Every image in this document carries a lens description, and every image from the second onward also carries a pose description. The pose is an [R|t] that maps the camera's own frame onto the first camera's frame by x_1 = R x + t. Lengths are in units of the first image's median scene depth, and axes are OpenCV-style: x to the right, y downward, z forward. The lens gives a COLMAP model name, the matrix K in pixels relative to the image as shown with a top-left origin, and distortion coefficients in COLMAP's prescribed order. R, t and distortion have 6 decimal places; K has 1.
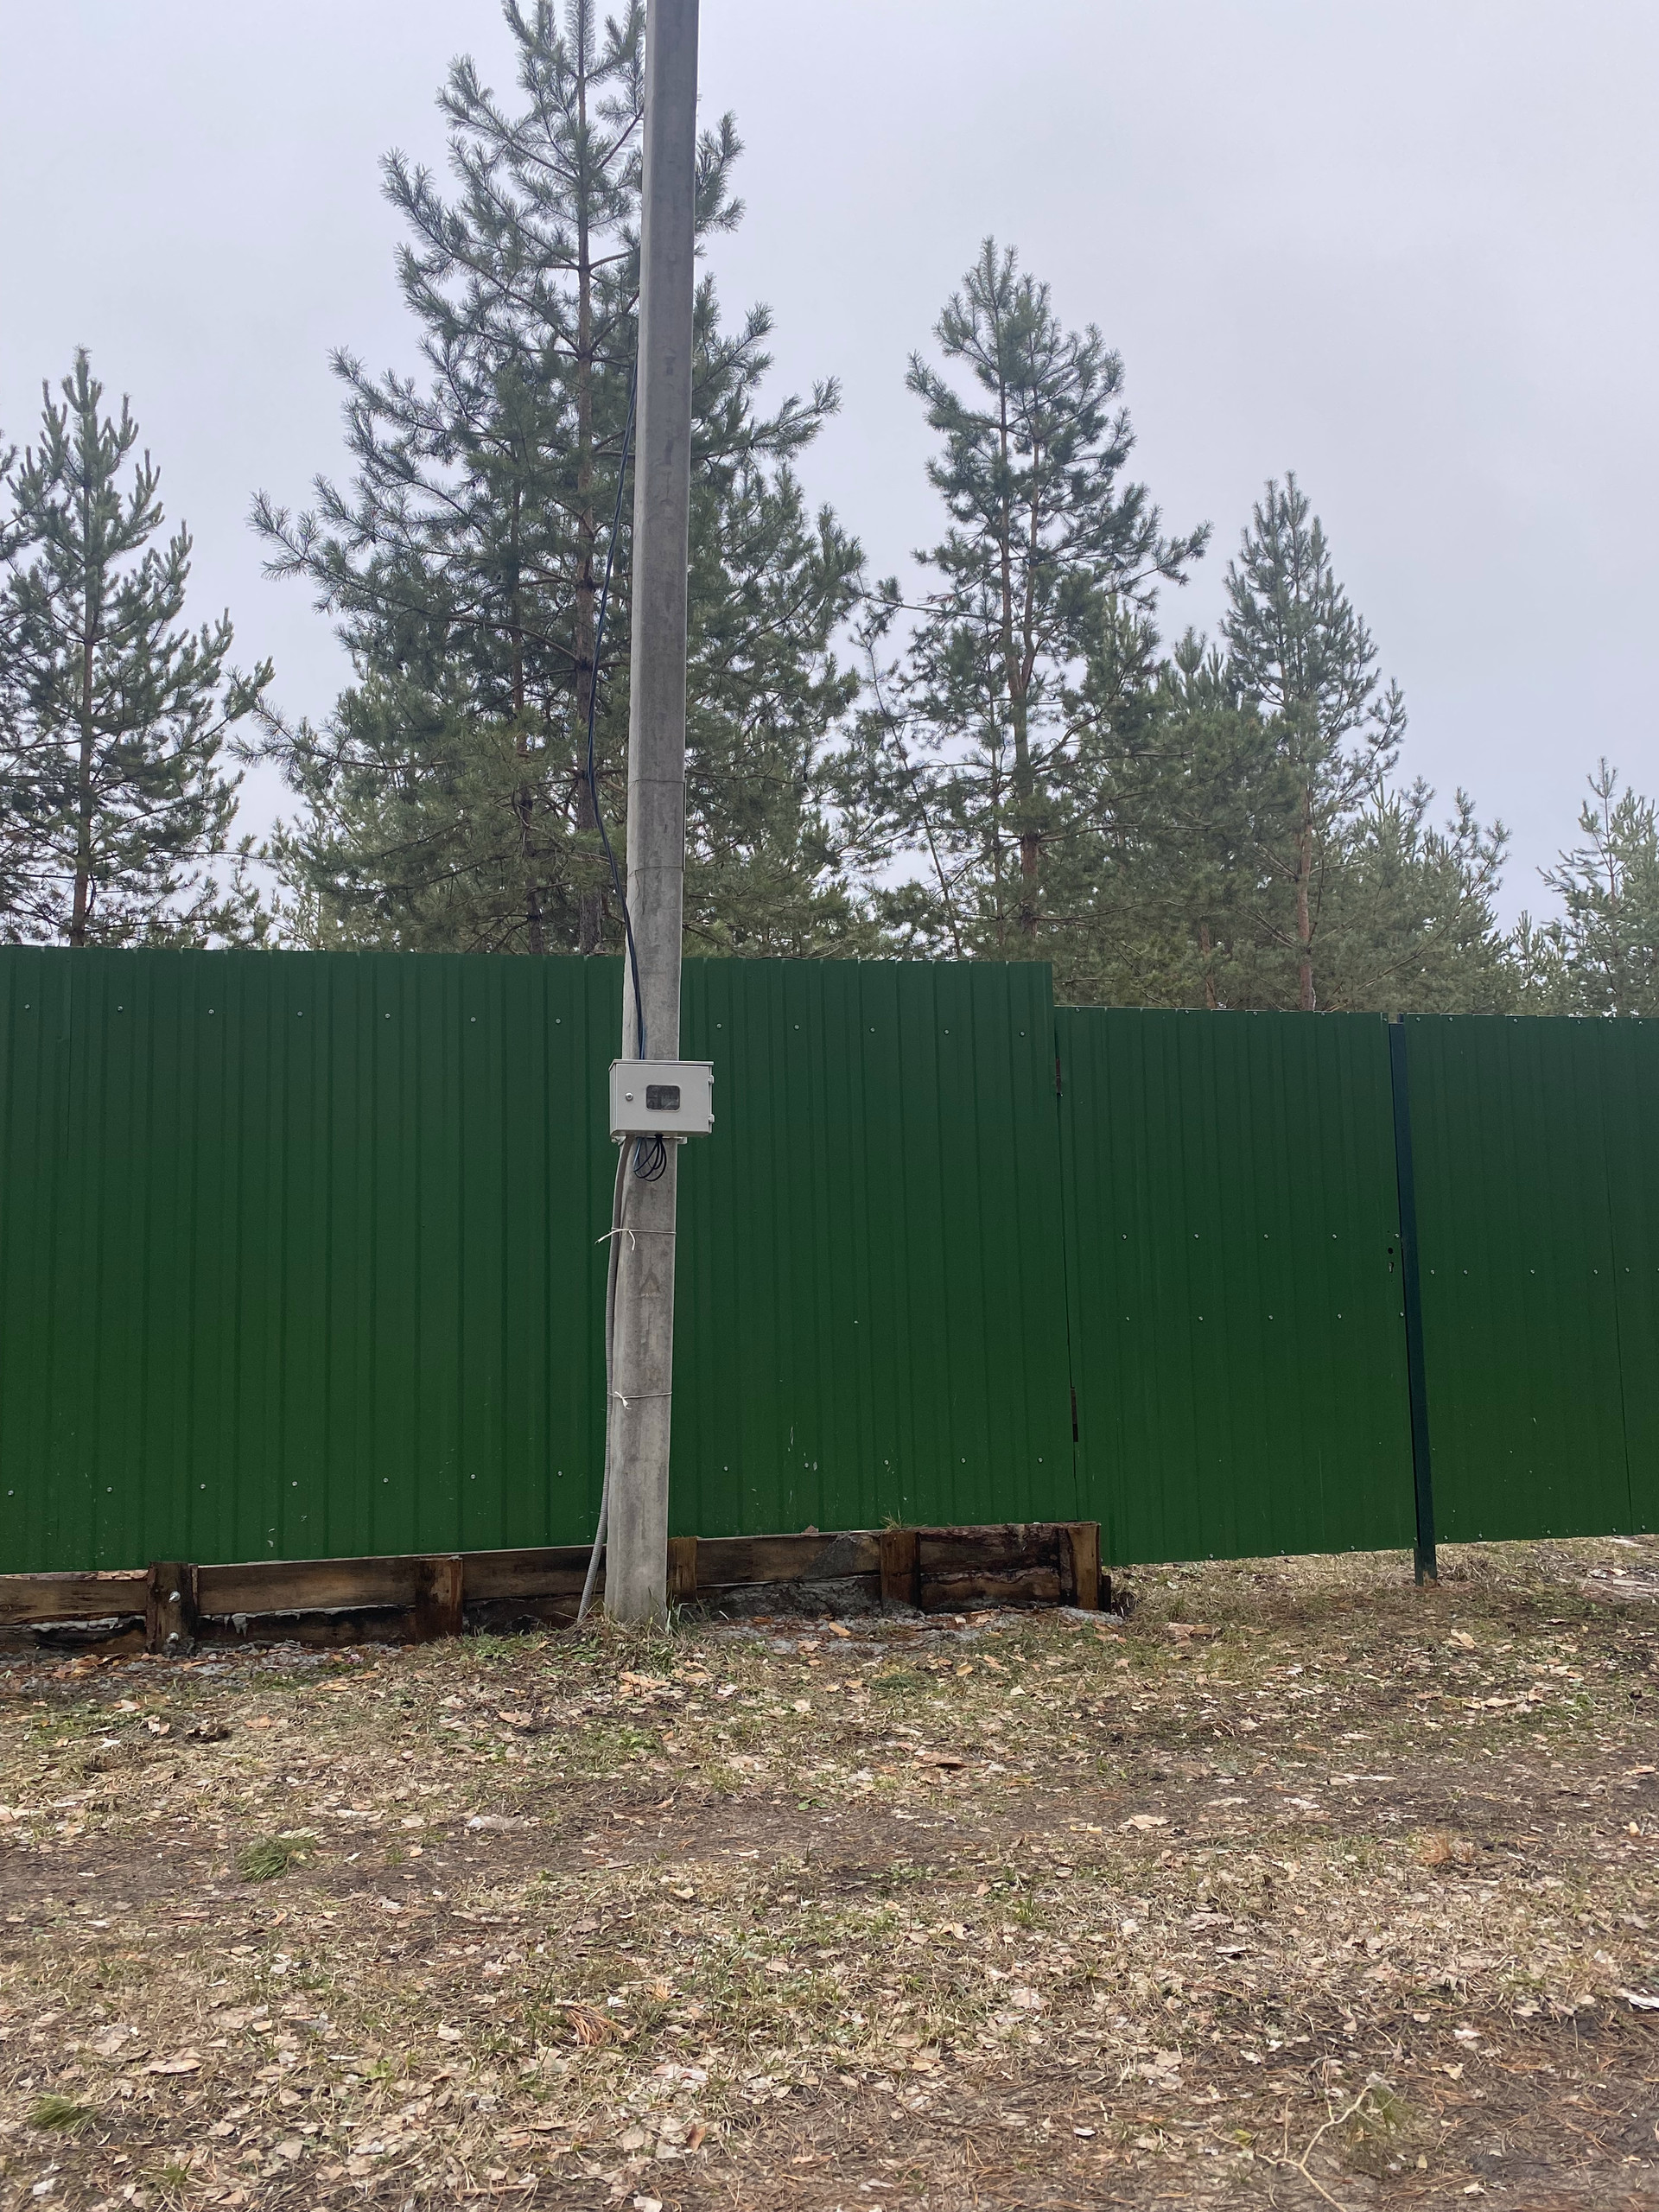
lens RADIAL K [[1678.8, 0, 829.5], [0, 1678.8, 1106.0], [0, 0, 1]] dist [0.012635, -0.002463]
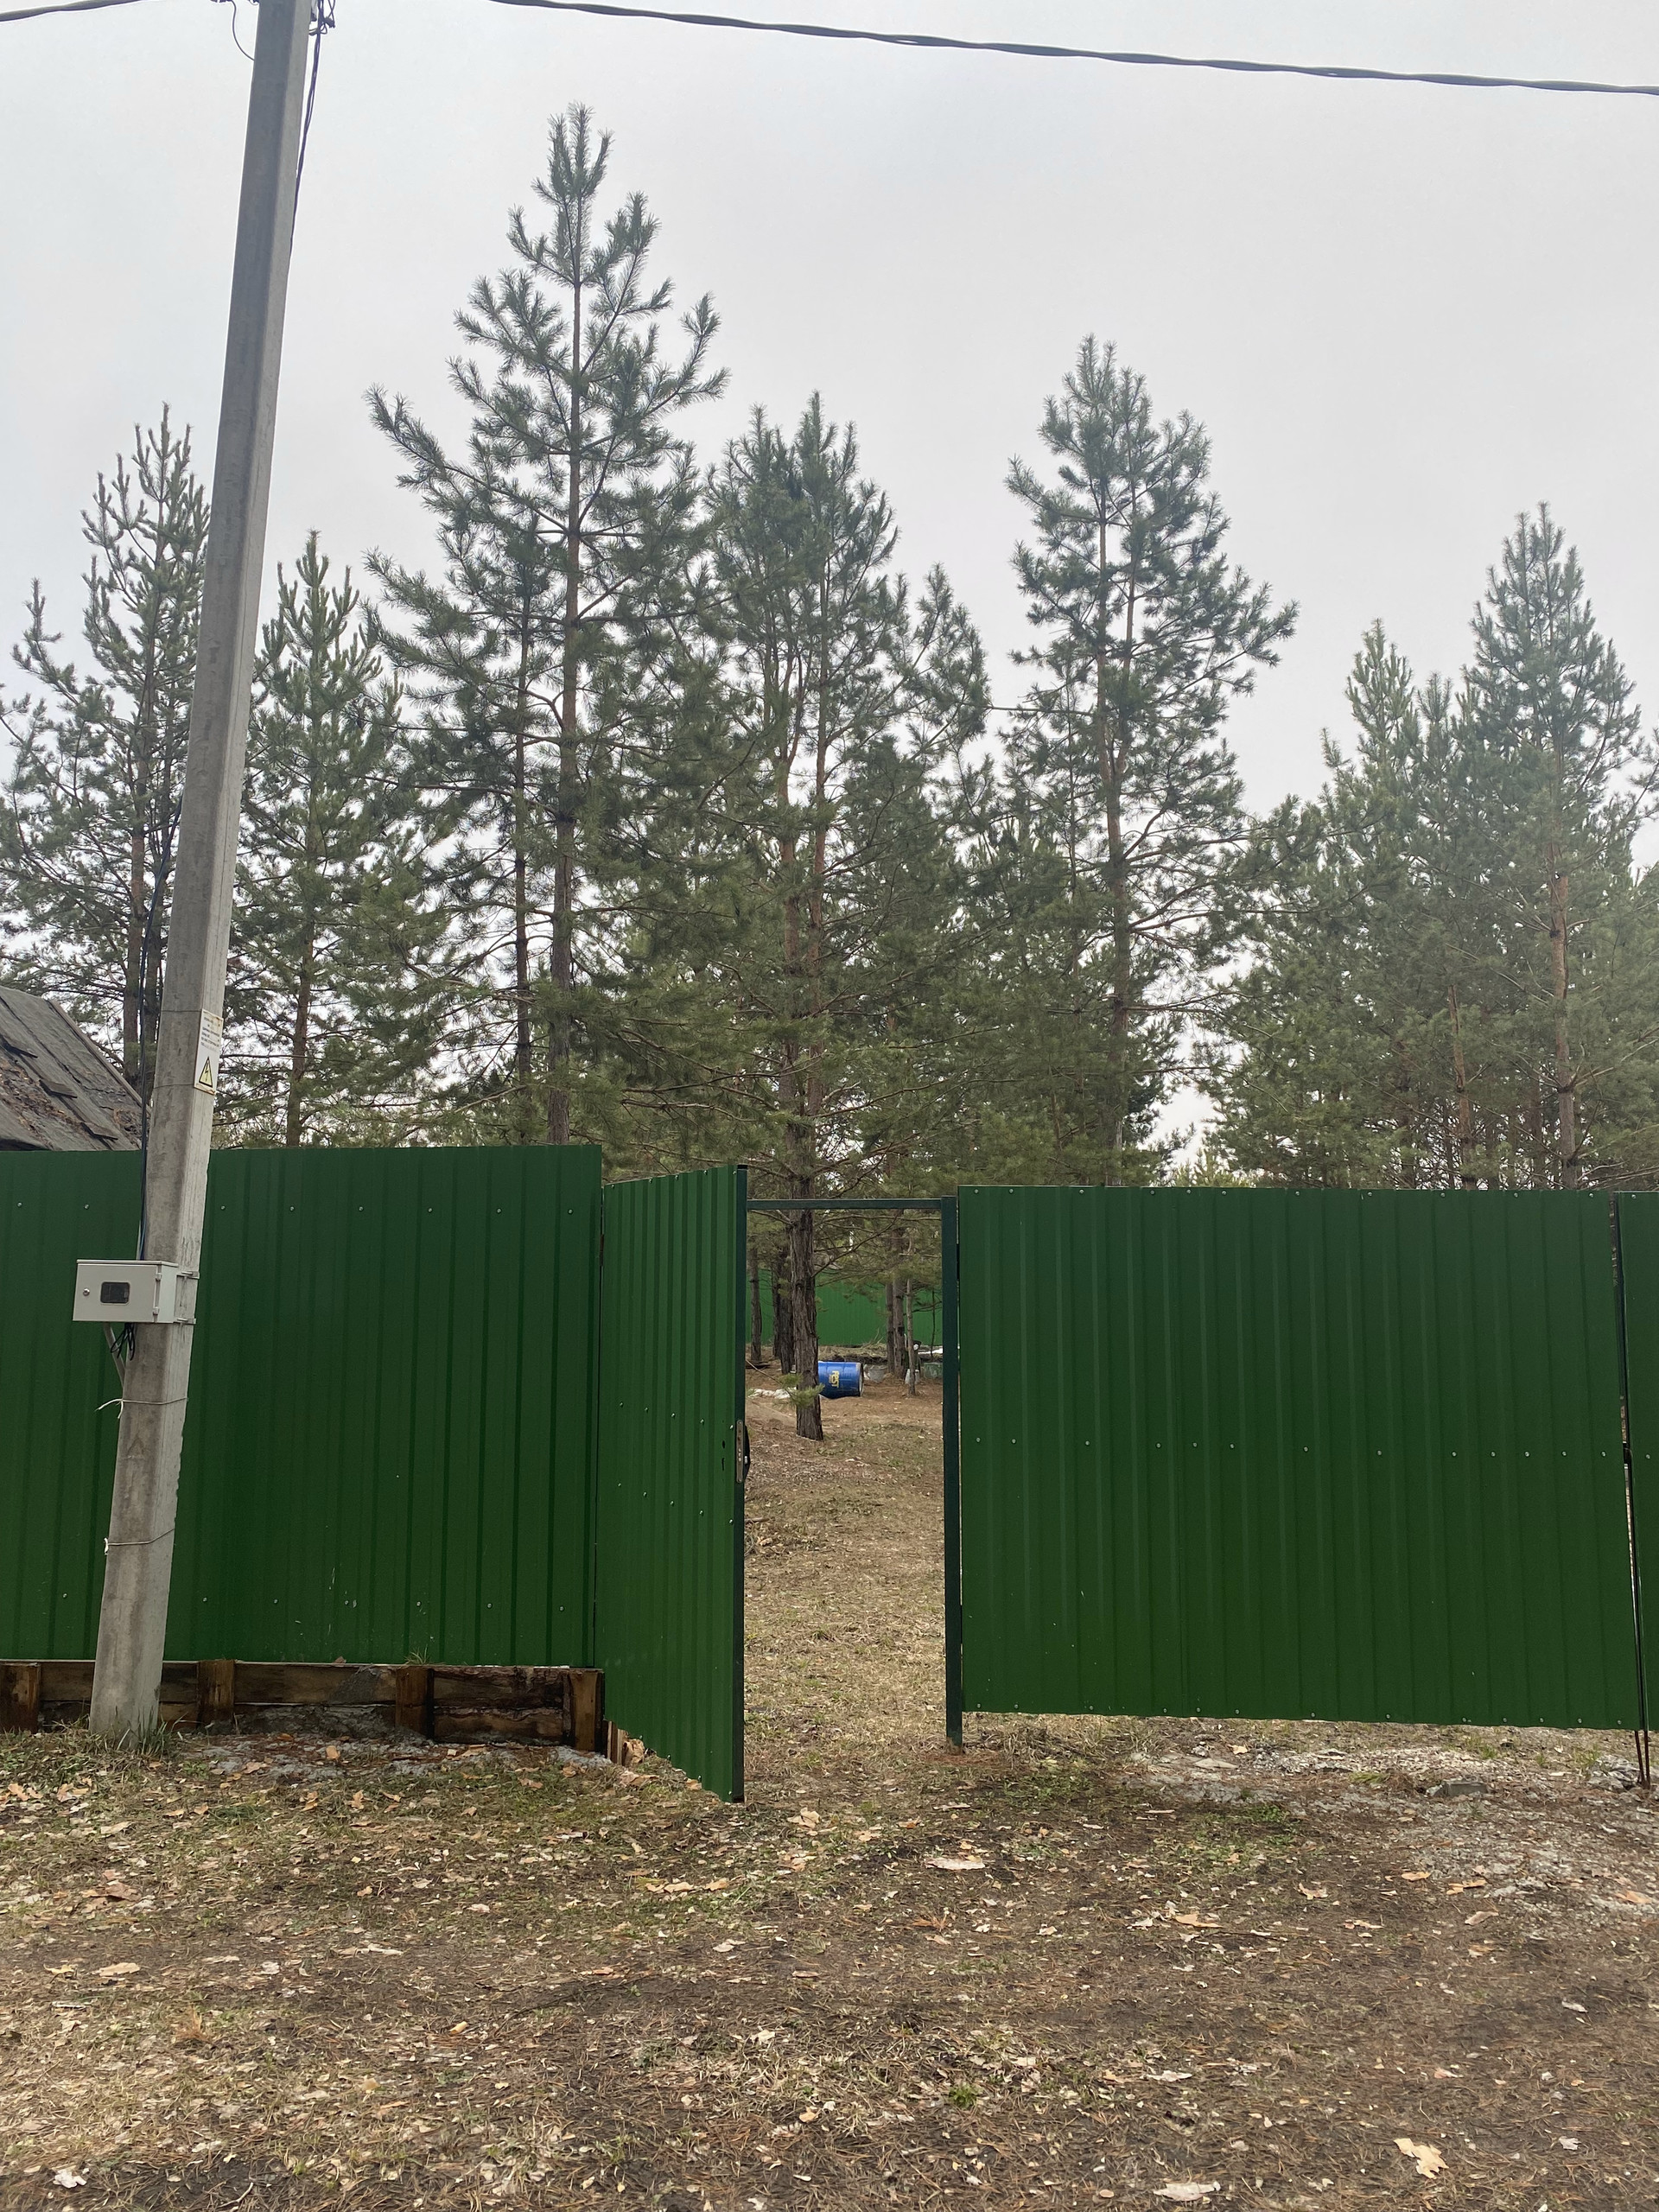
lens RADIAL K [[1695.2, 0, 829.5], [0, 1695.2, 1106.0], [0, 0, 1]] dist [-0.010391, -0.002495]
pose [[0.966416, -0.013964, -0.256604, 0.205747], [0.007440, 0.999624, -0.026379, -0.029935], [0.256876, 0.023584, 0.966156, -0.008112]]
